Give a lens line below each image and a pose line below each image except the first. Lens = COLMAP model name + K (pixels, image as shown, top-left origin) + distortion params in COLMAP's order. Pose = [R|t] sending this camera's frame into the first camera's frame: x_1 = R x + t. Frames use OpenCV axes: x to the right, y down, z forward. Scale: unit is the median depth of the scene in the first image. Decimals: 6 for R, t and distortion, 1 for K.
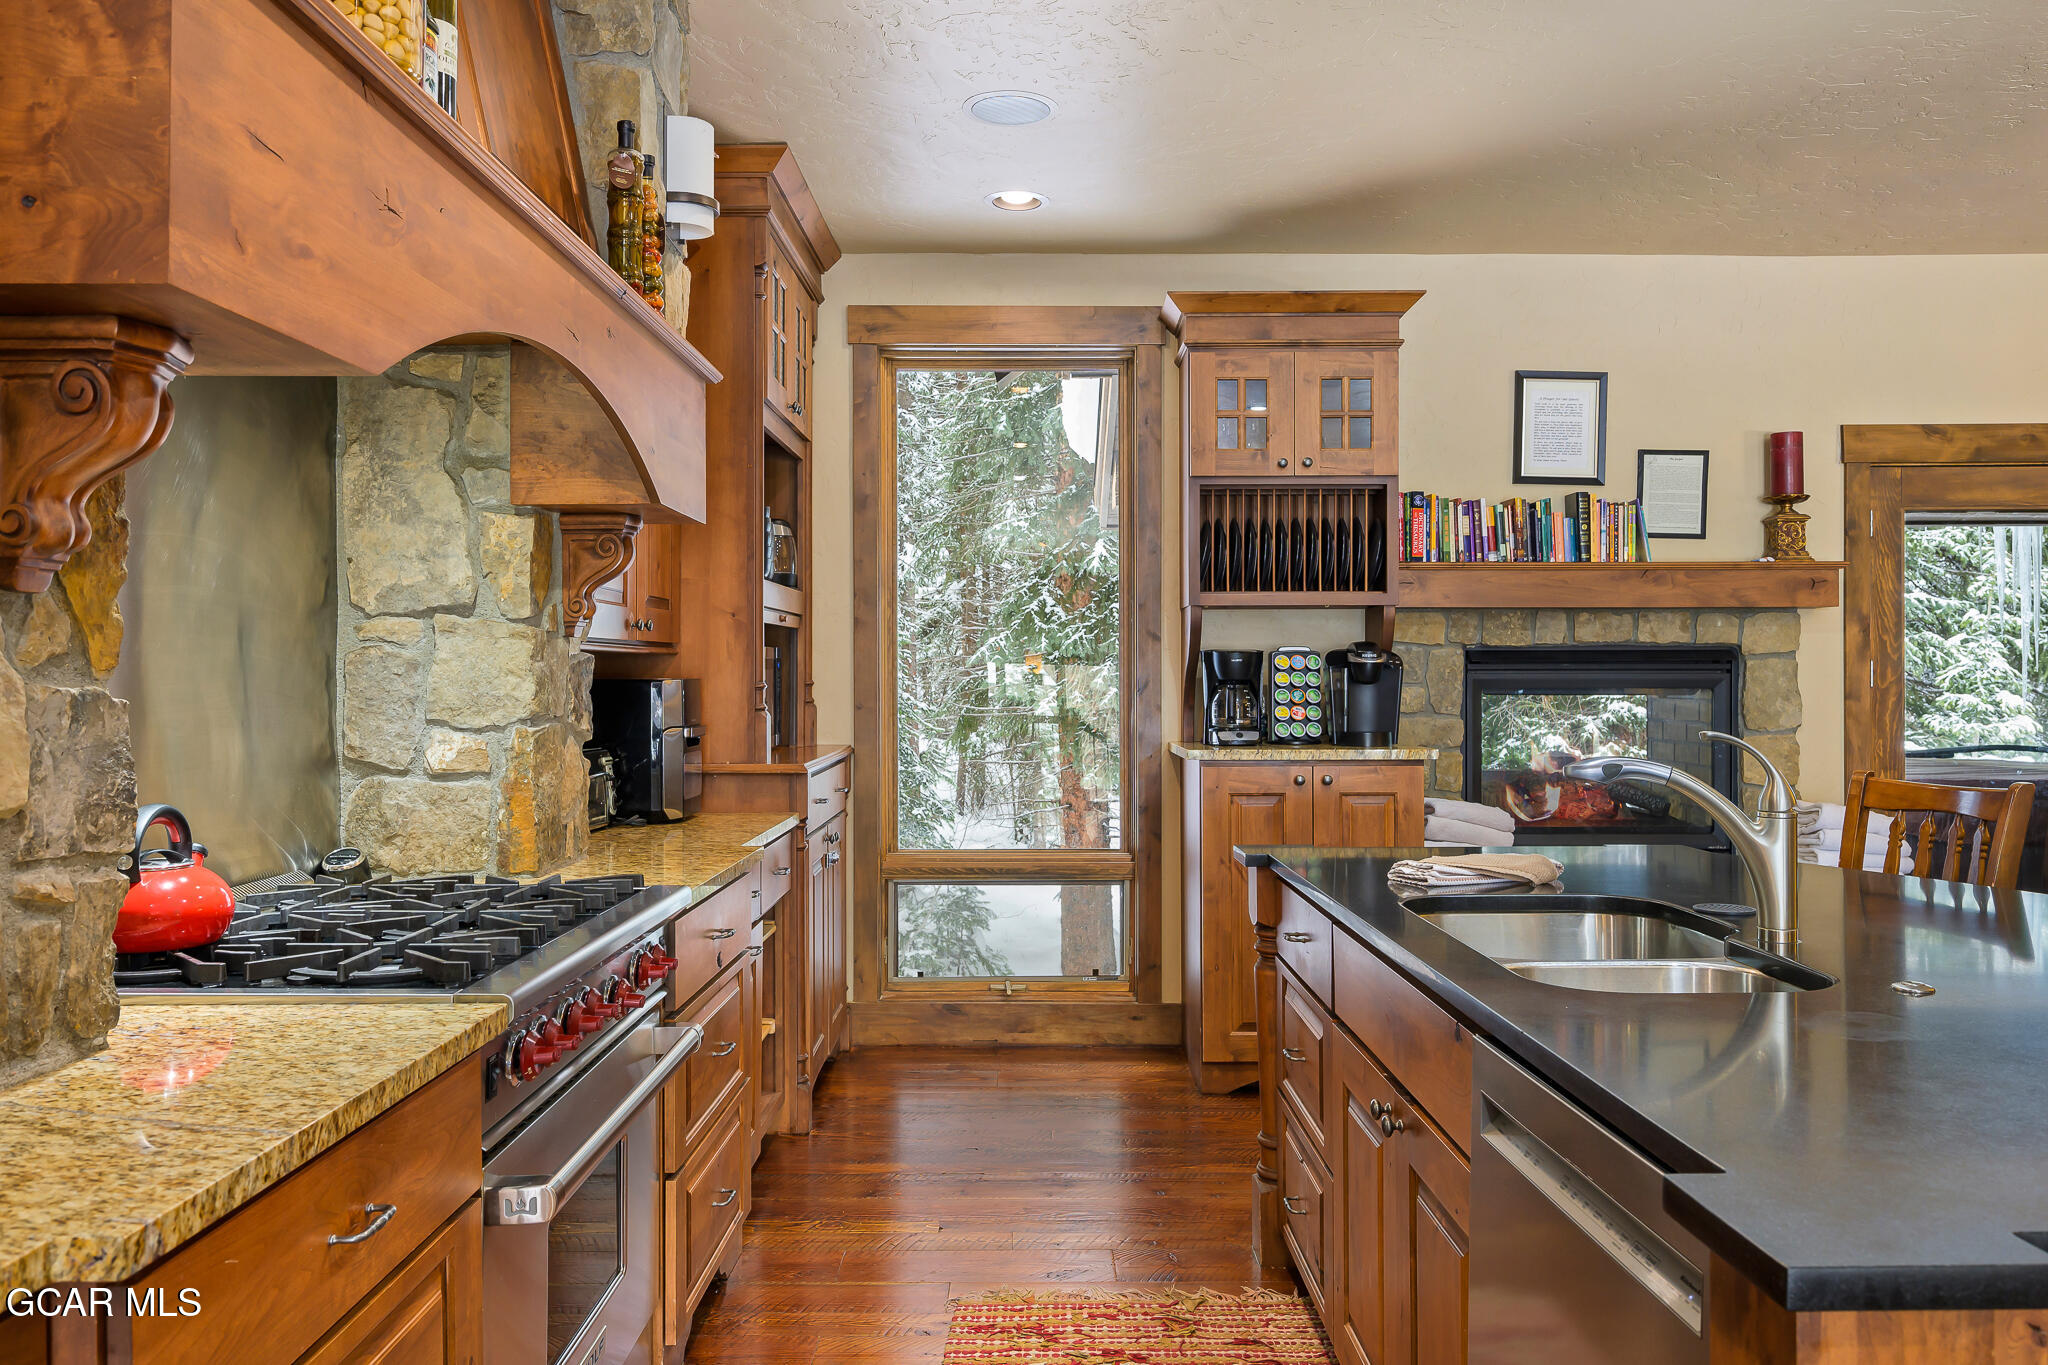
lens RADIAL K [[1503.1, 0, 1030.3], [0, 1503.1, 680.9], [0, 0, 1]] dist [-0.004117, -0.001269]
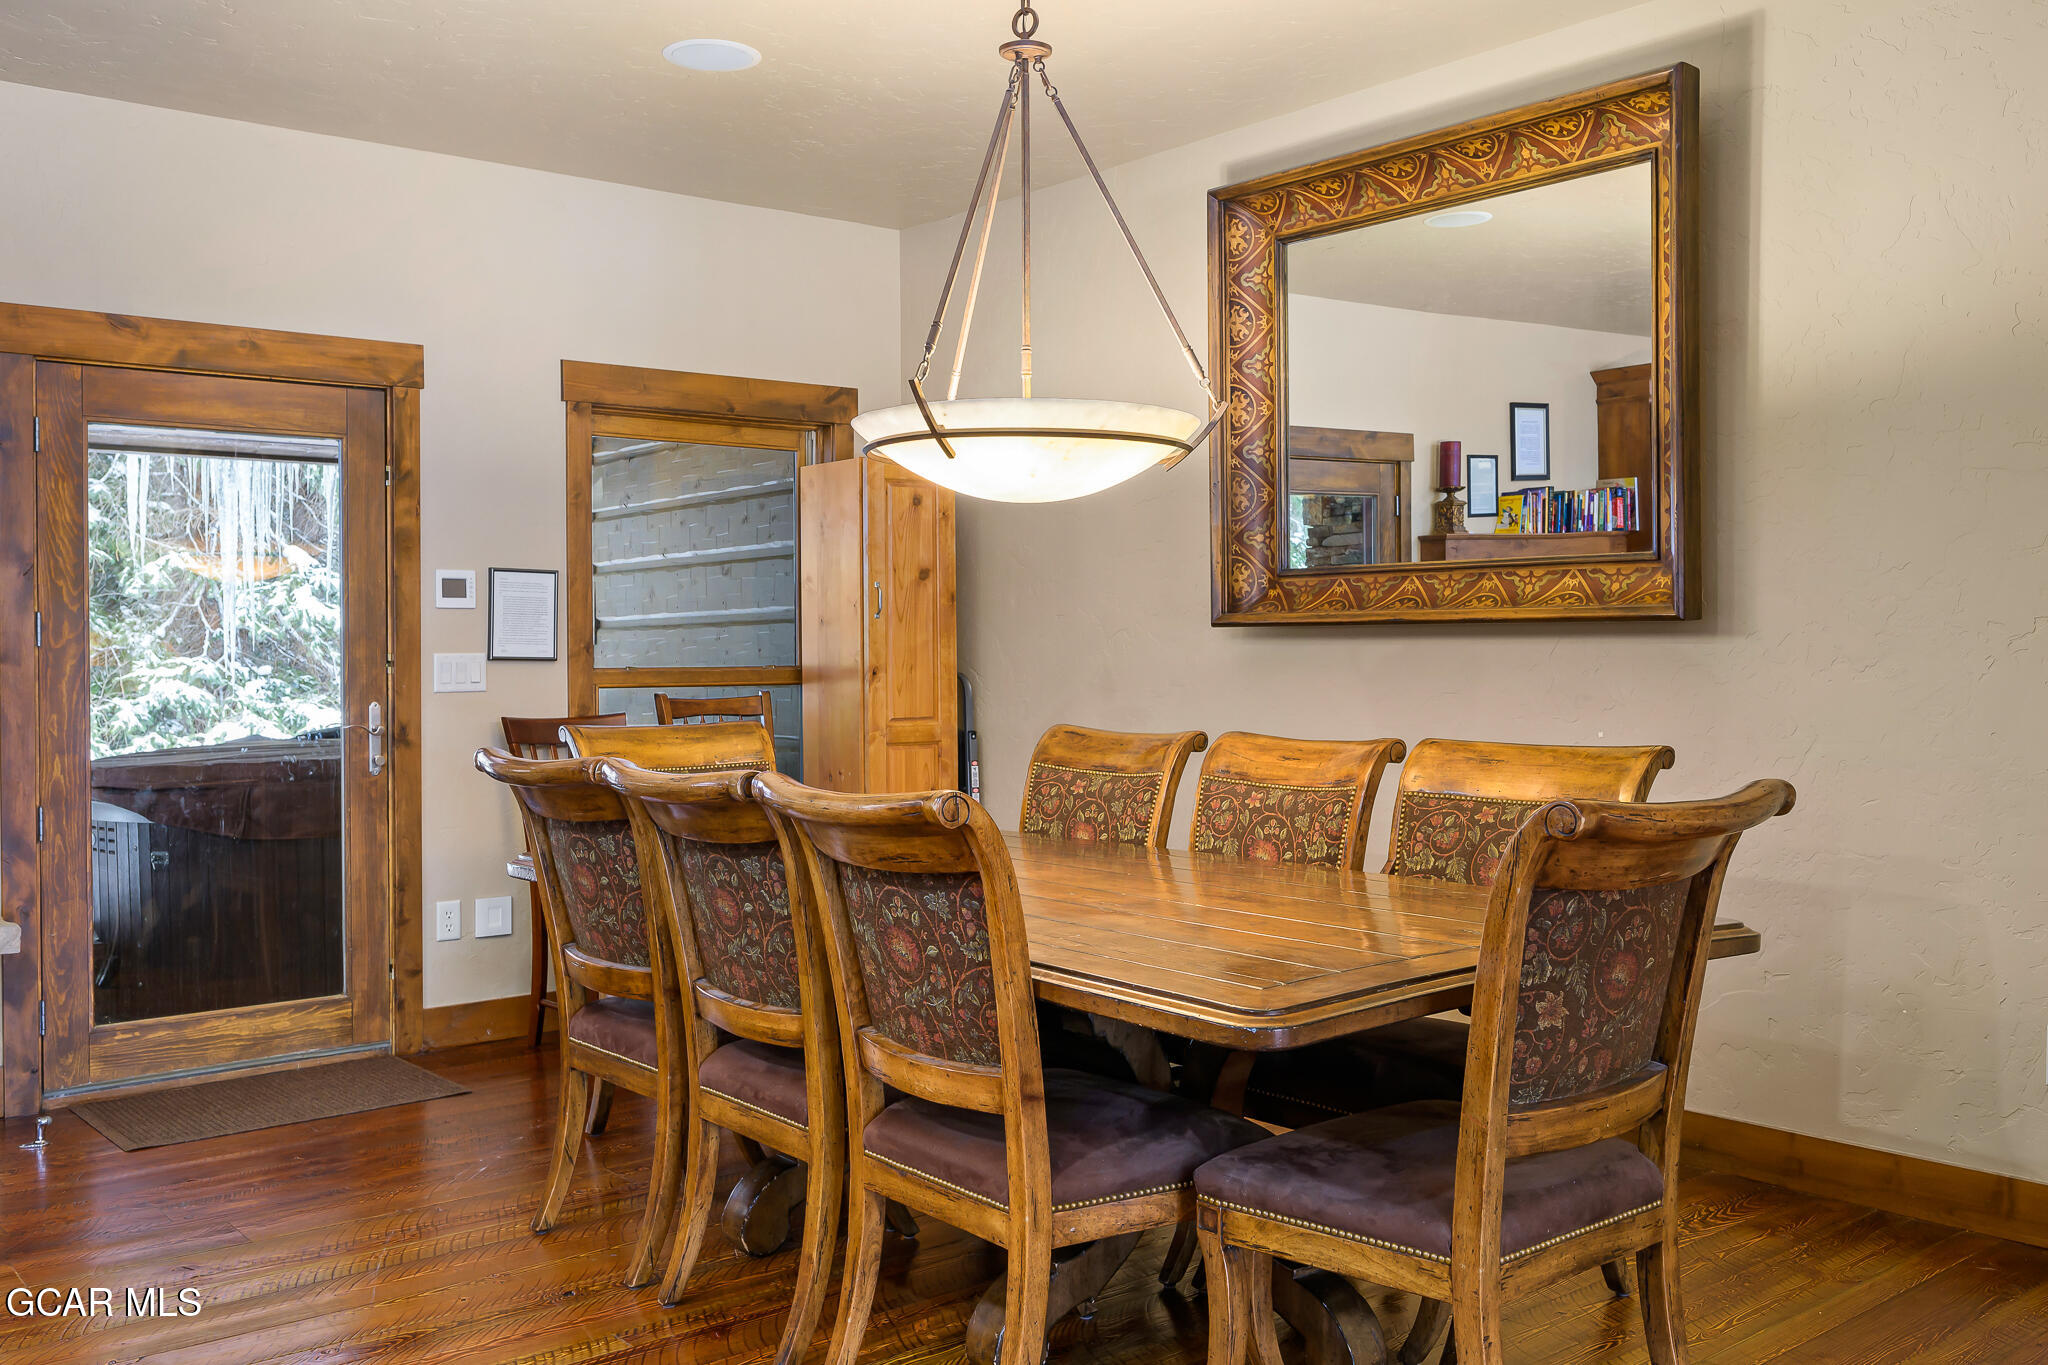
lens RADIAL K [[1799.6, 0, 1037.6], [0, 1799.6, 654.9], [0, 0, 1]] dist [-0.005978, -0.012486]
pose [[0.764890, -0.002356, 0.644157, 0.366556], [0.005365, 0.999982, -0.002714, 0.013919], [-0.644139, 0.005532, 0.764888, -0.036806]]
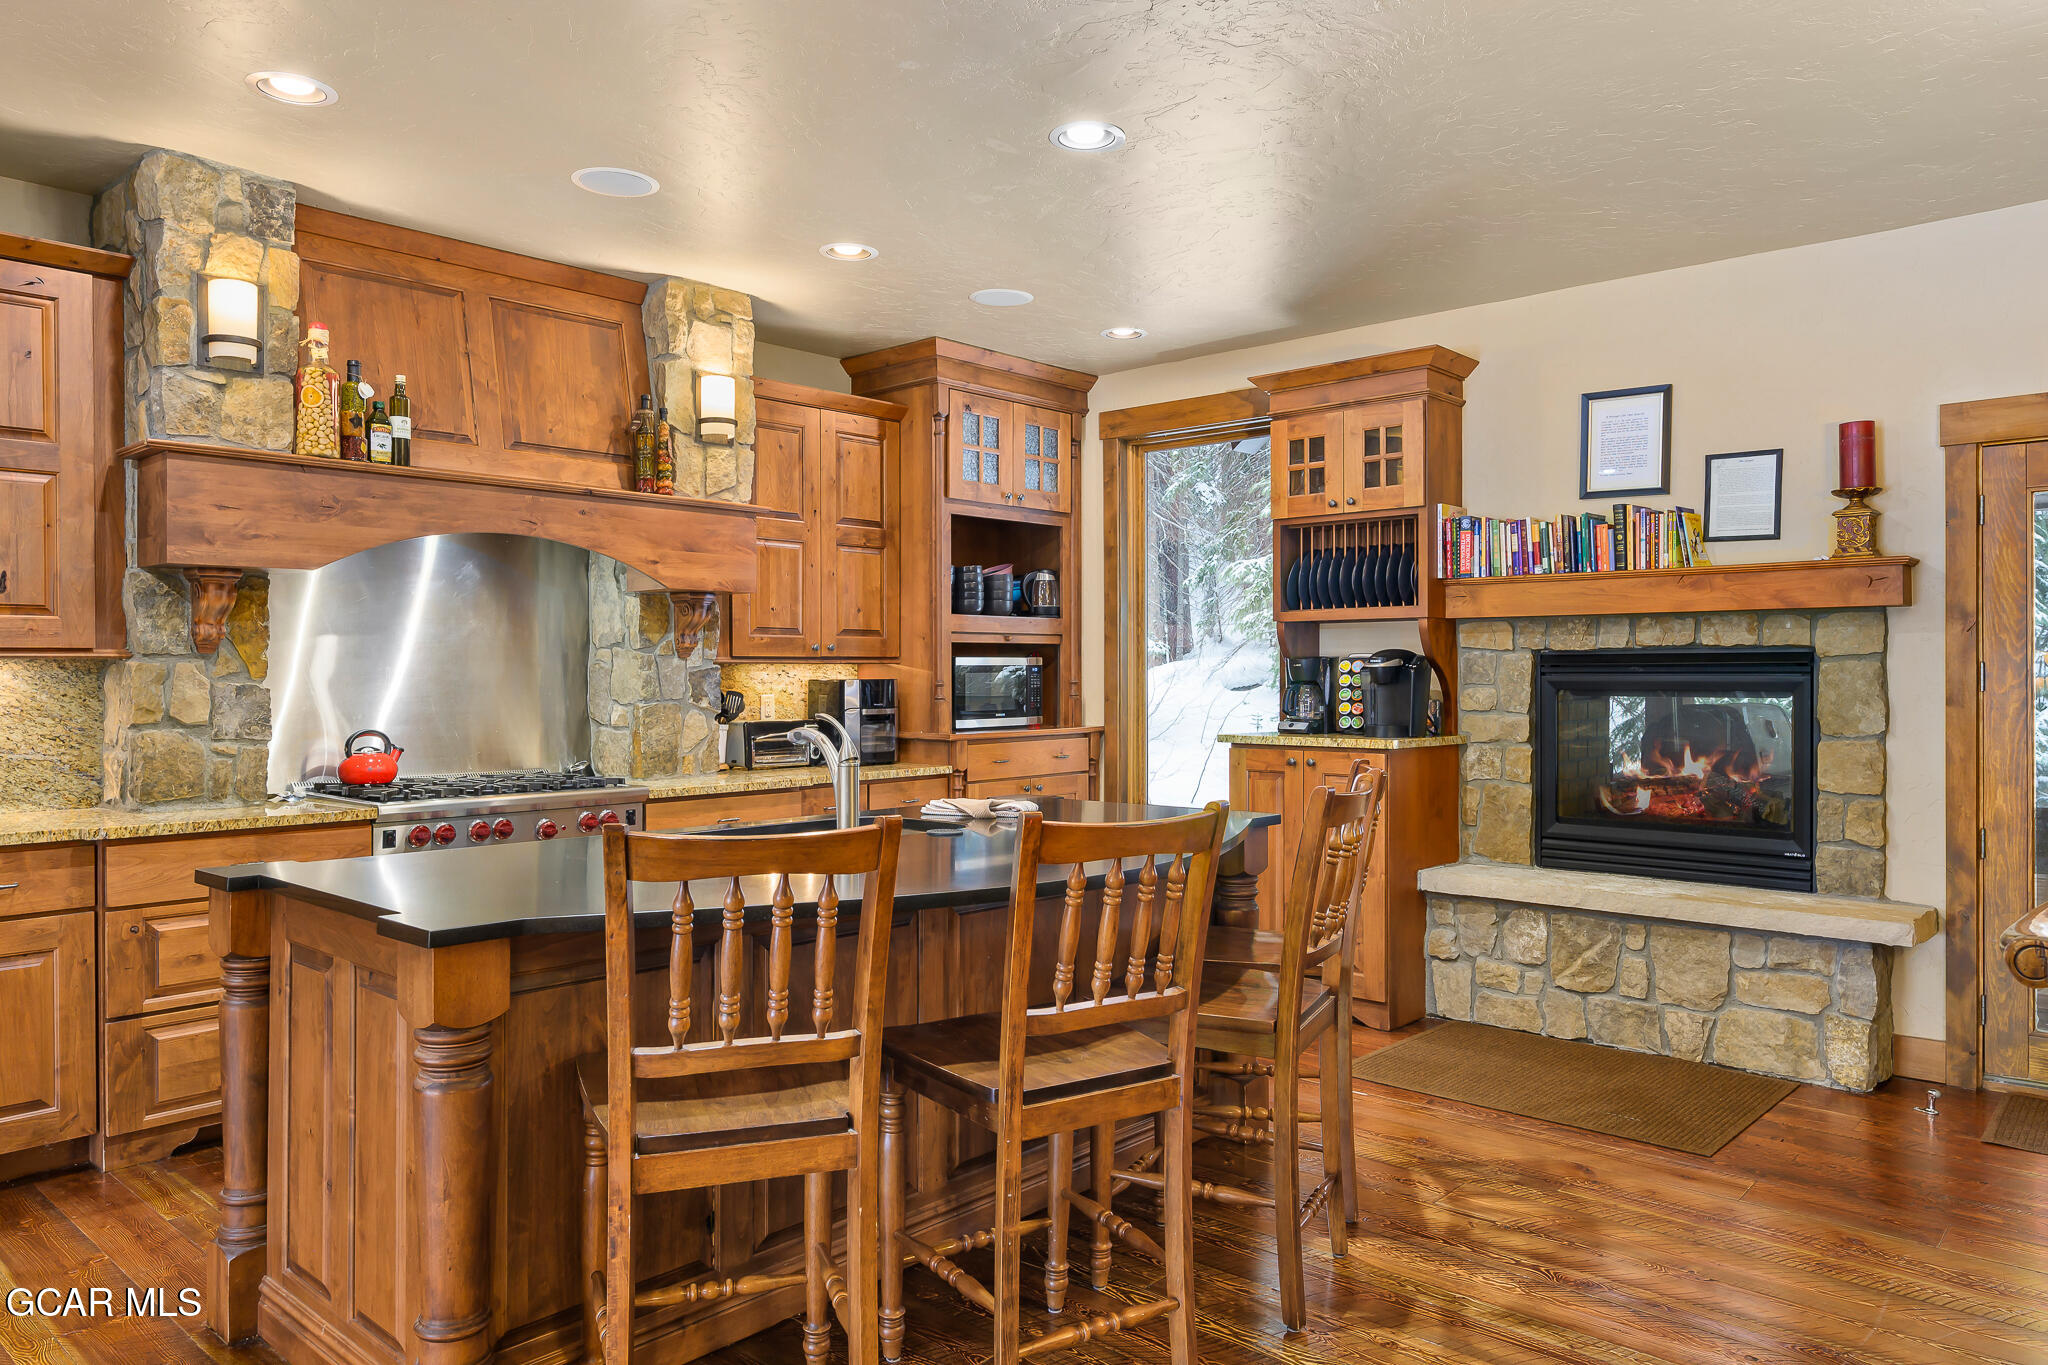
lens RADIAL K [[1348.1, 0, 994.1], [0, 1348.1, 671.1], [0, 0, 1]] dist [-0.011891, 0.006632]
pose [[0.741649, -0.000731, -0.670788, 0.673898], [-0.002425, 0.999990, -0.003771, -0.003841], [0.670784, 0.004423, 0.741640, 0.003100]]
